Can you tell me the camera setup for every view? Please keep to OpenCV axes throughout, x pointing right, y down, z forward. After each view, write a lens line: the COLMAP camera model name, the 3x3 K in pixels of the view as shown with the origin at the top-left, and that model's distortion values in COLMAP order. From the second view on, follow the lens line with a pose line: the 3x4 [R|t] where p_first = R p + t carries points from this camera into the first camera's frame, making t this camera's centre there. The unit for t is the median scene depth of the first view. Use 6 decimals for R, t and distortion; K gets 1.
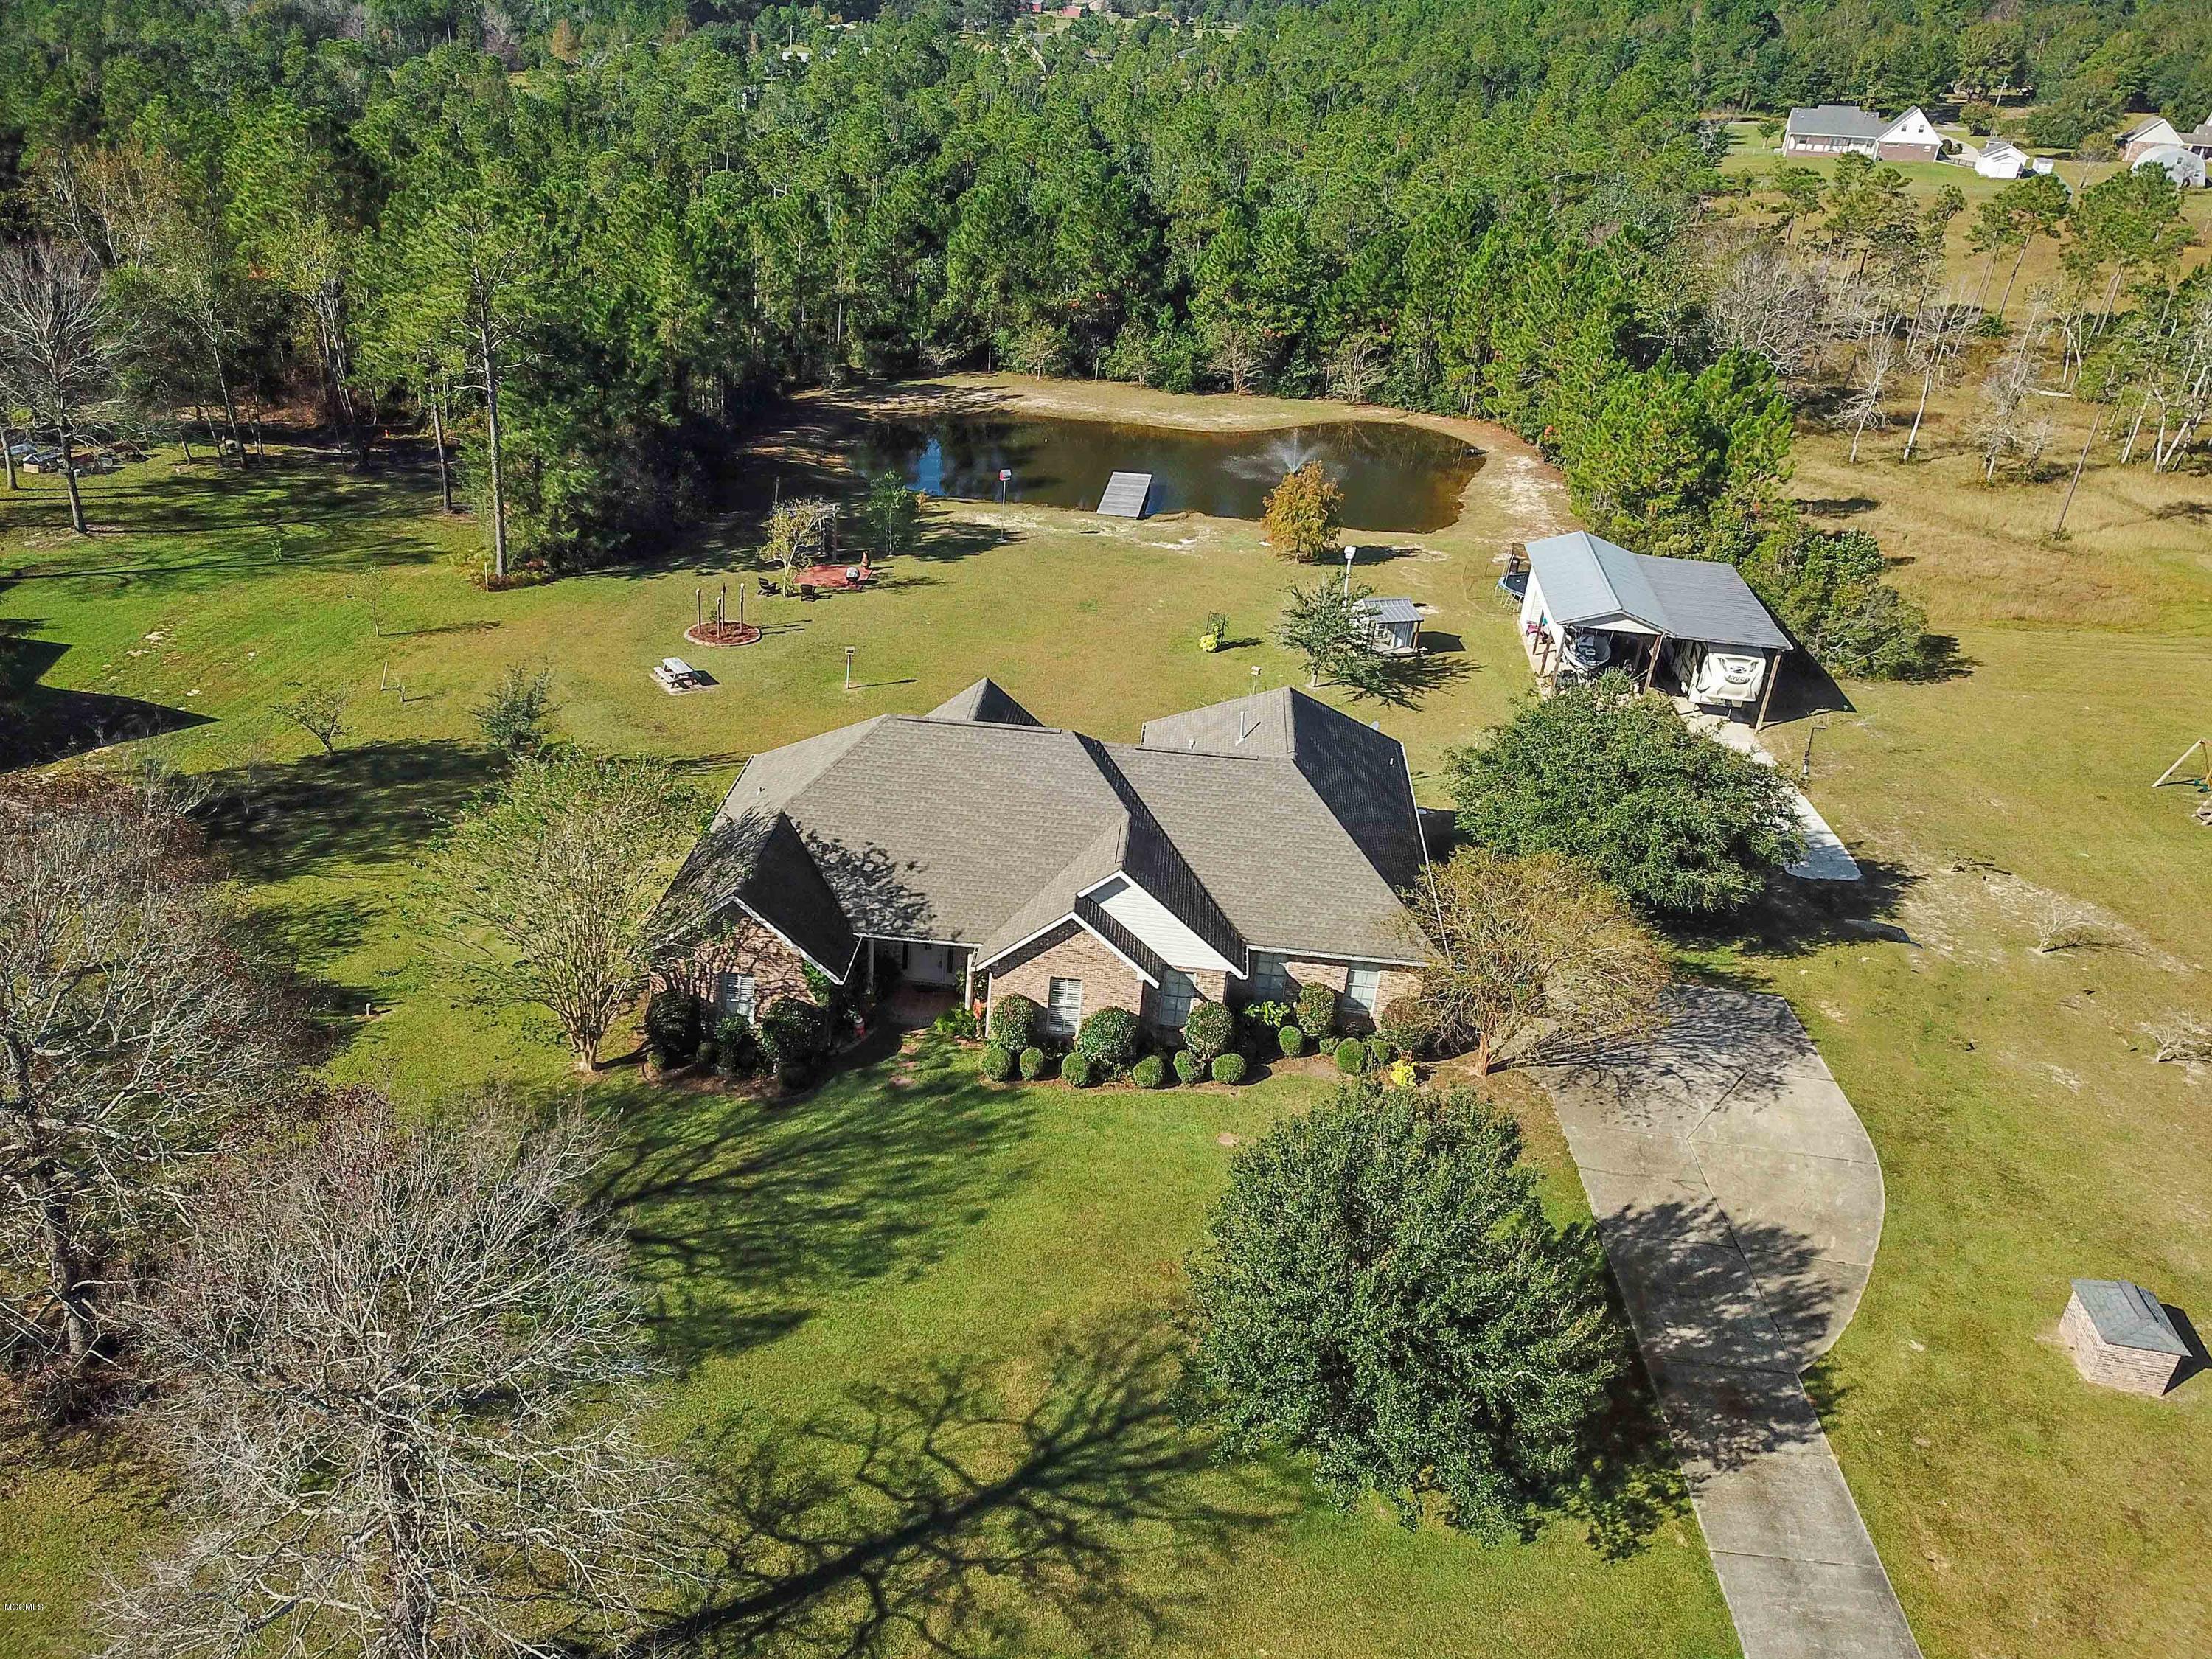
lens RADIAL K [[1654.7, 0, 1036.6], [0, 1654.7, 911.6], [0, 0, 1]] dist [0.015618, 0.004152]
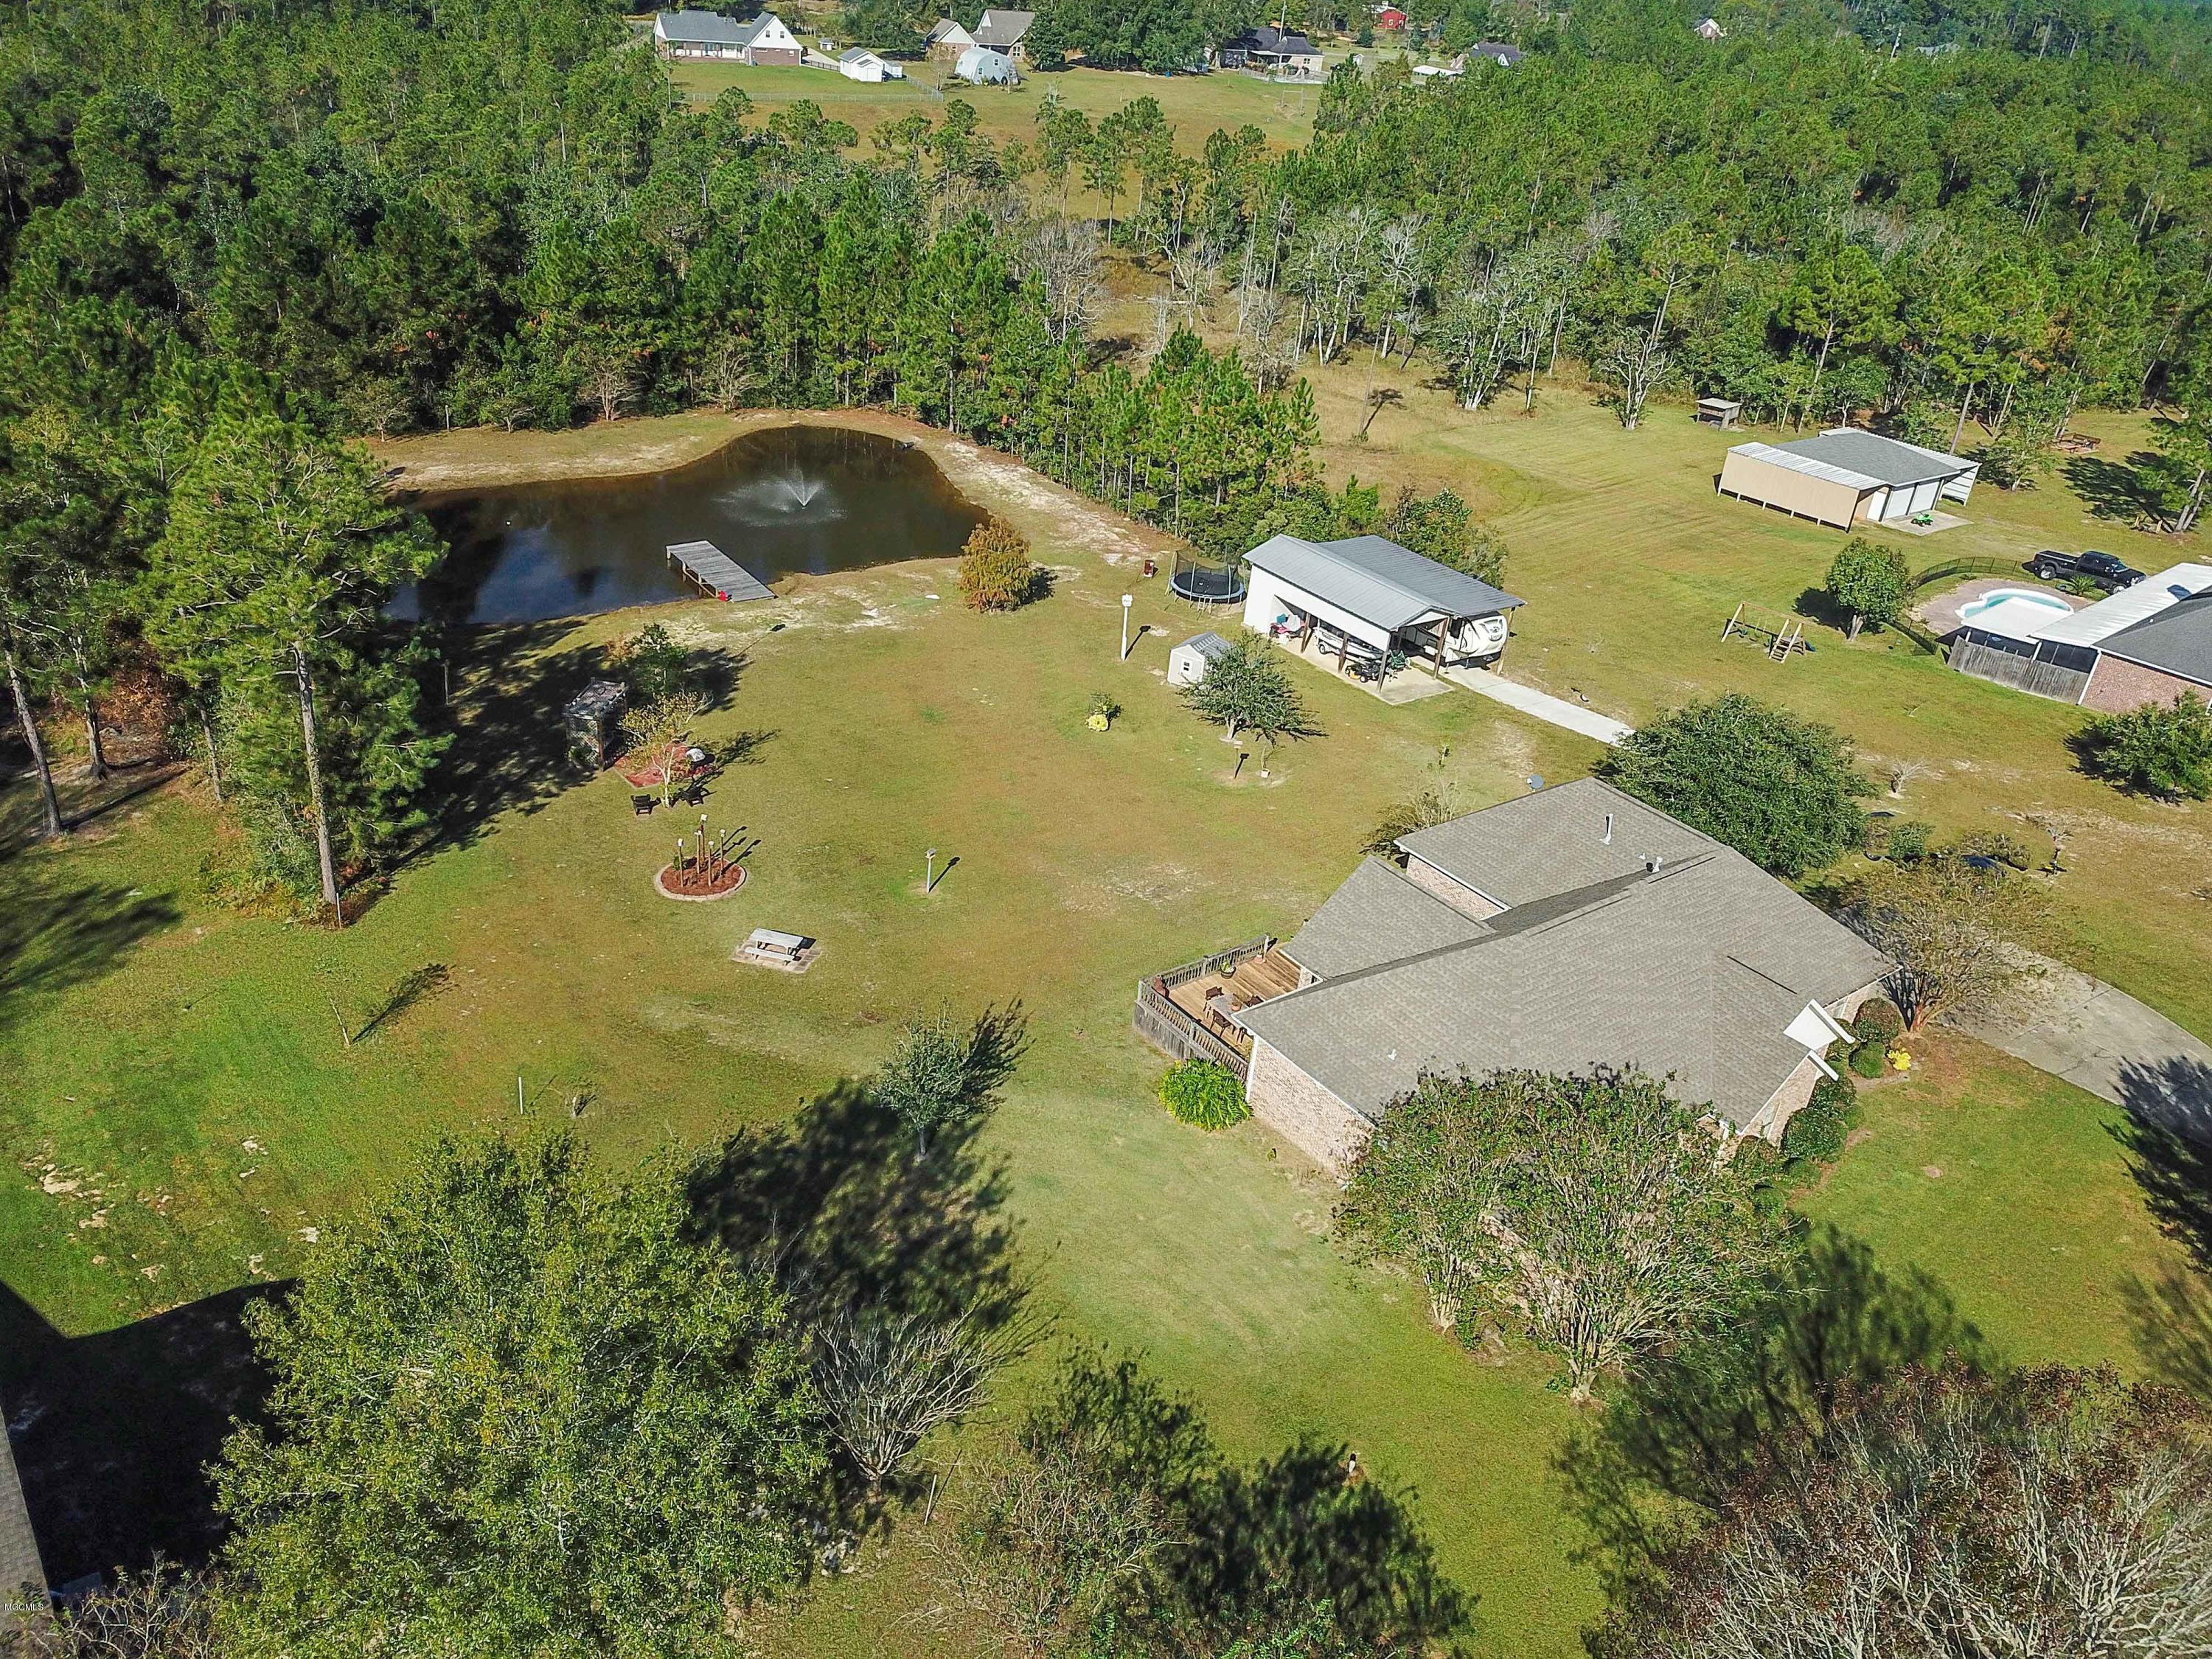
lens RADIAL K [[1684.6, 0, 1099.1], [0, 1684.6, 828.7], [0, 0, 1]] dist [0.025675, 0.000461]
pose [[0.729435, -0.315307, 0.607047, -0.383532], [0.299366, 0.945080, 0.131163, -0.169239], [-0.615064, 0.086054, 0.783767, 0.147427]]
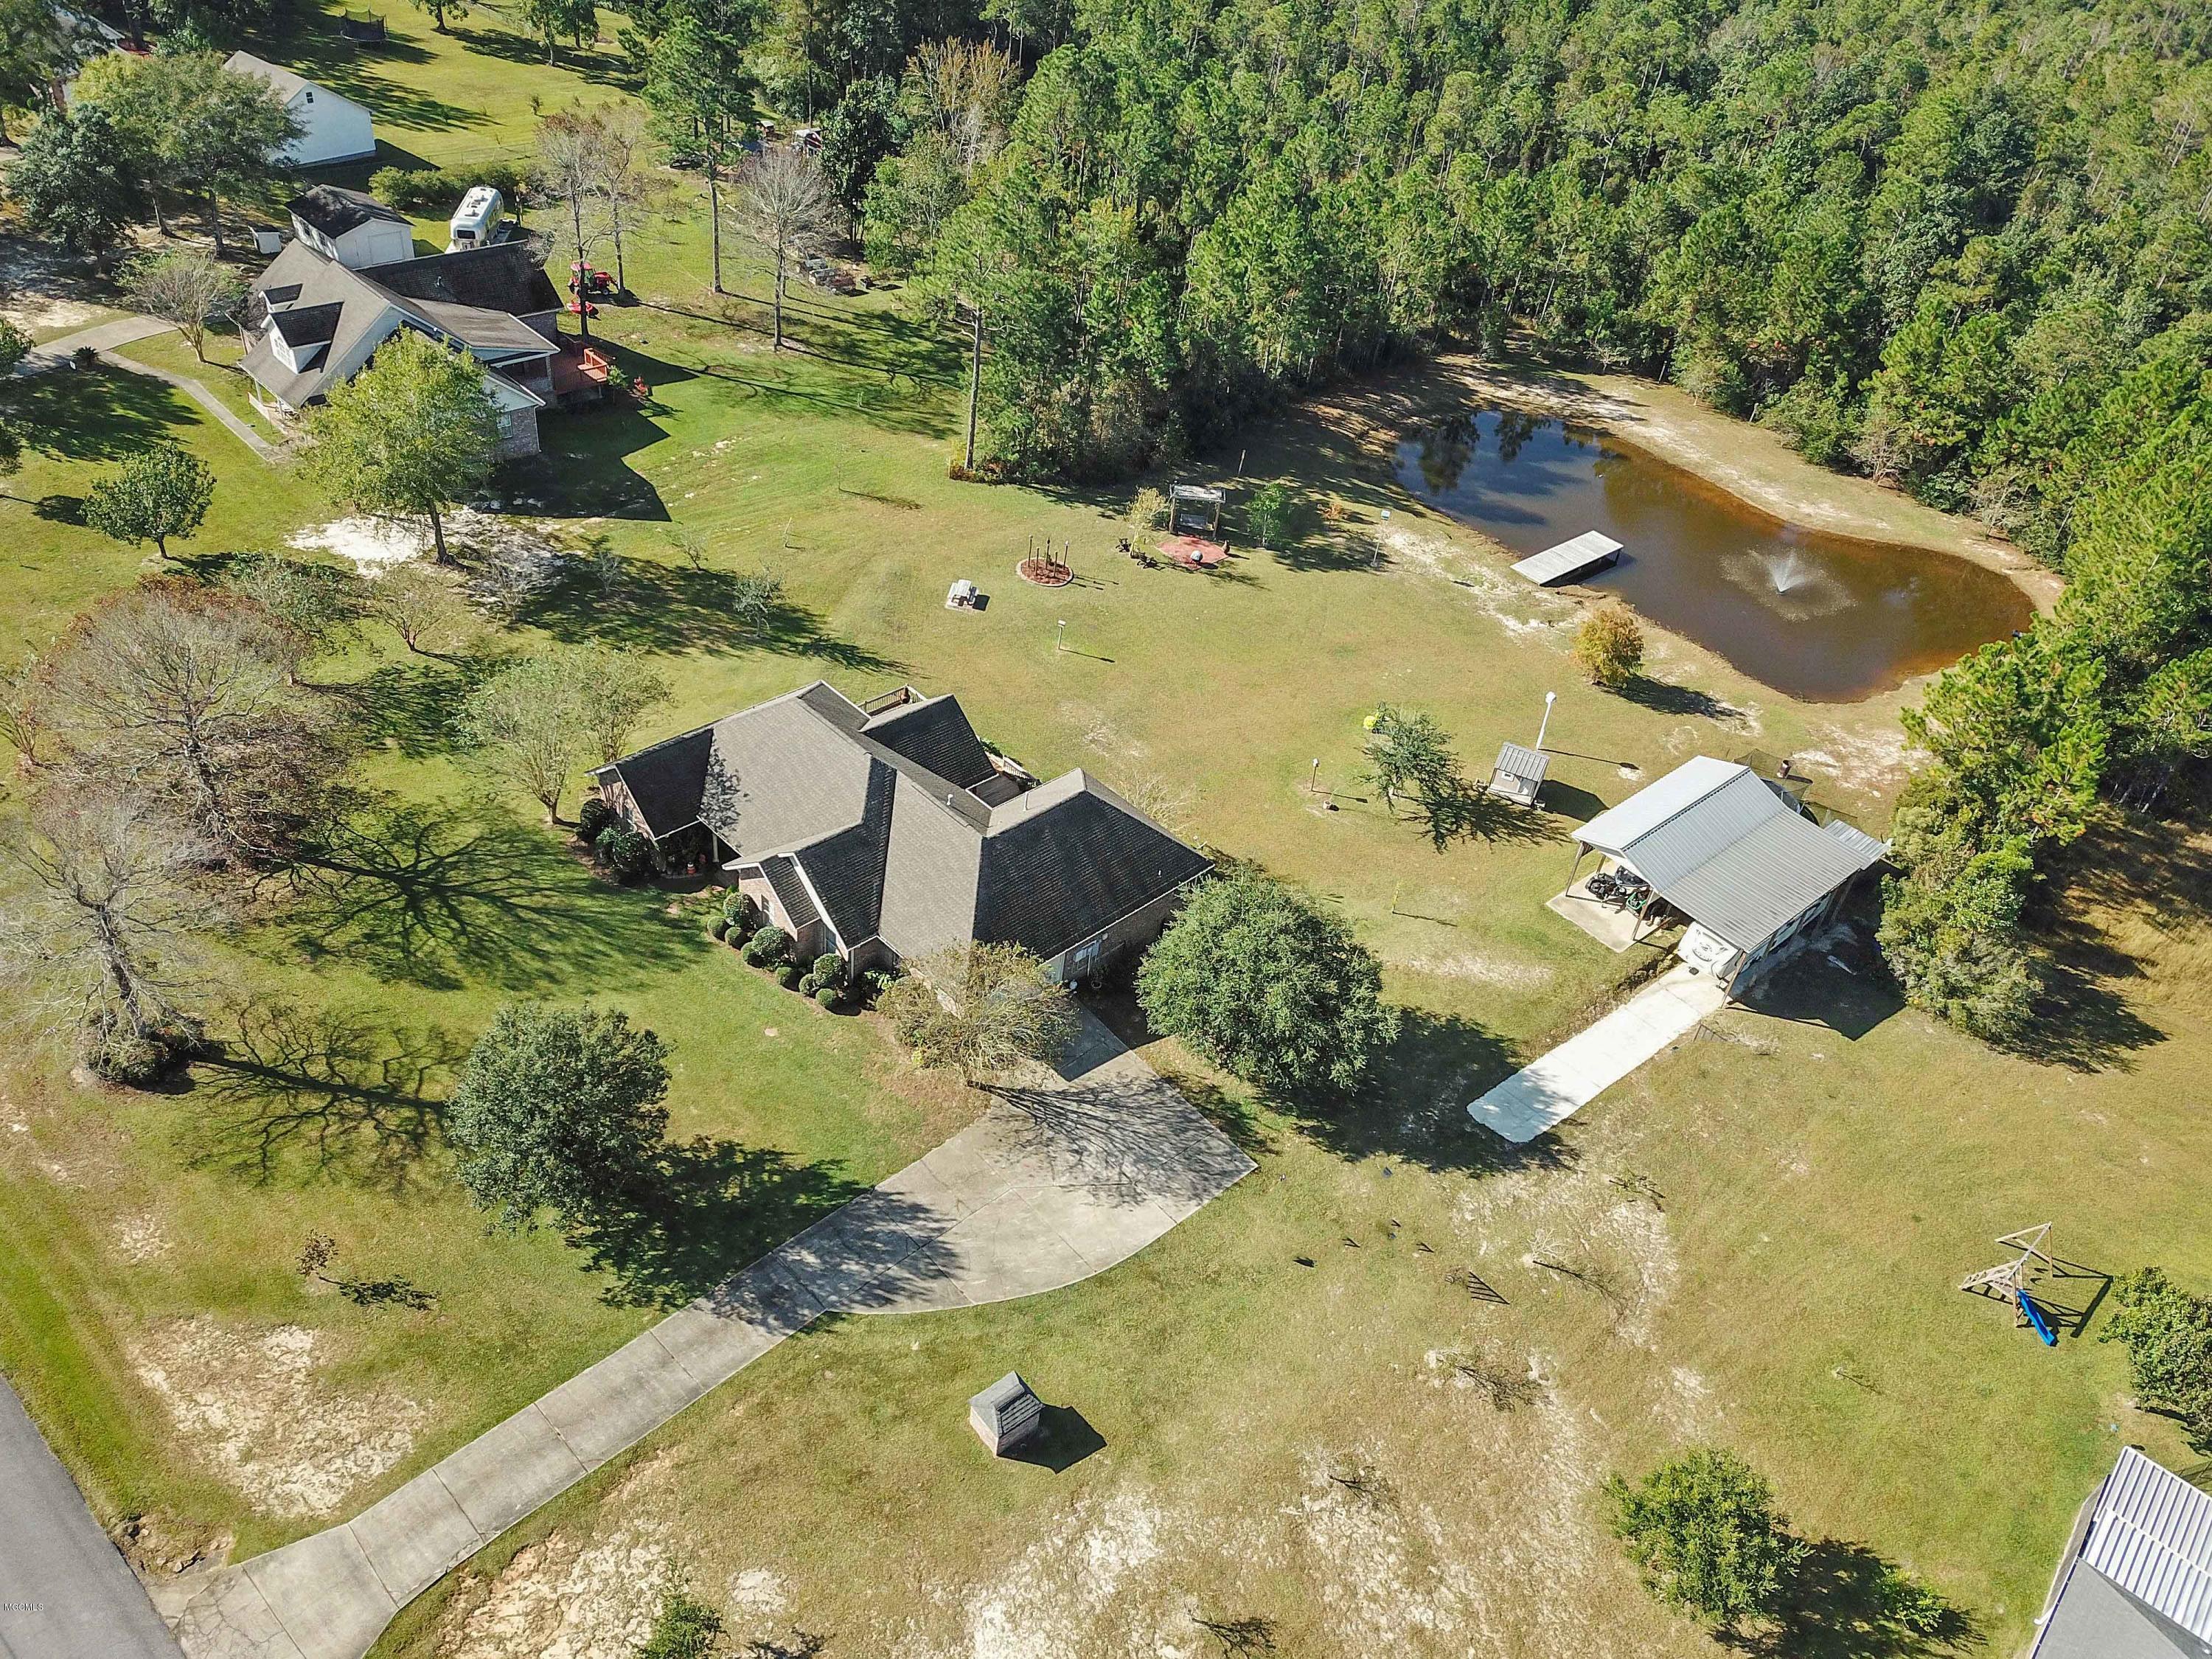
lens RADIAL K [[1721.2, 0, 1099.1], [0, 1721.2, 858.0], [0, 0, 1]] dist [0.013297, -0.001010]
pose [[0.768909, 0.430722, -0.472502, 0.408881], [-0.380646, 0.902171, 0.202968, -0.179207], [0.513700, 0.023793, 0.857640, -0.096502]]
